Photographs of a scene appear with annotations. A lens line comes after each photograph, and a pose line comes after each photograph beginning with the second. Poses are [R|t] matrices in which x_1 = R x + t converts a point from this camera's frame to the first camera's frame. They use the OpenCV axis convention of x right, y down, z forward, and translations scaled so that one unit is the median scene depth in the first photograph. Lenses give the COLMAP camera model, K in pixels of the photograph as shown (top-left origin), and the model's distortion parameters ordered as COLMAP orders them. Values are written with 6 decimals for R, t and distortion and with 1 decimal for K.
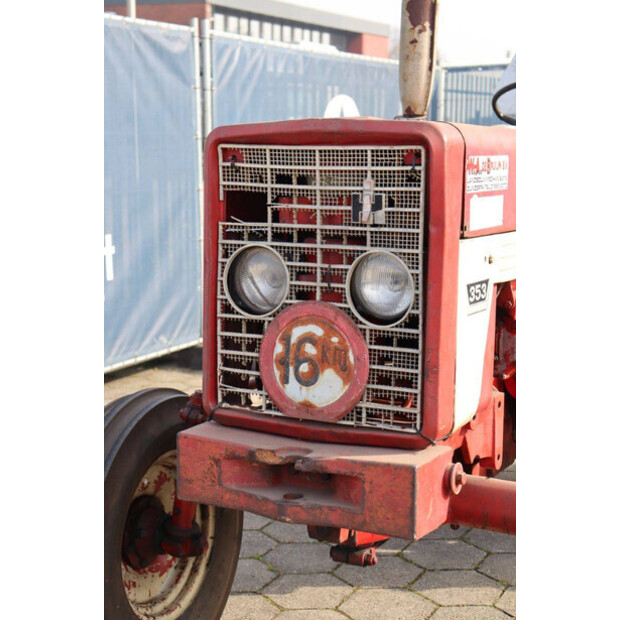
lens RADIAL K [[1076.7, 0, 311.2], [0, 1076.7, 314.6], [0, 0, 1]] dist [0.222222, 0.000000]
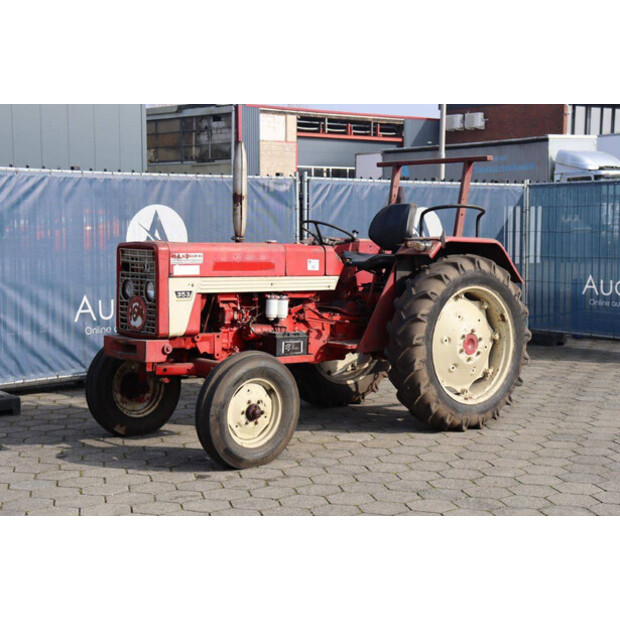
lens RADIAL K [[1076.7, 0, 312.4], [0, 1076.7, 307.9], [0, 0, 1]] dist [0.222222, 0.000000]
pose [[0.929758, 0.030308, -0.366923, 1.719949], [-0.057904, 0.996241, -0.064435, 0.208317], [0.363590, 0.081155, 0.928017, -1.886580]]
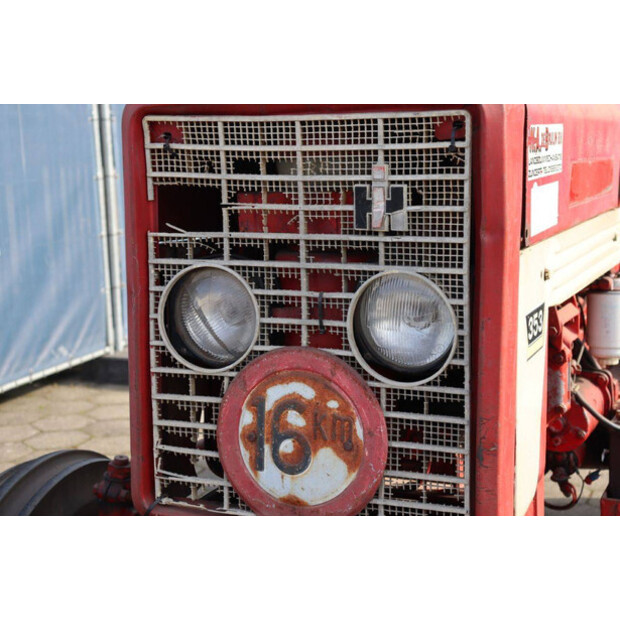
lens RADIAL K [[1076.7, 0, 312.7], [0, 1076.7, 310.8], [0, 0, 1]] dist [0.222222, 0.000000]
pose [[0.995032, -0.037933, 0.092045, -0.049388], [0.036784, 0.999223, 0.014153, -0.044159], [-0.092510, -0.010697, 0.995654, 0.330074]]
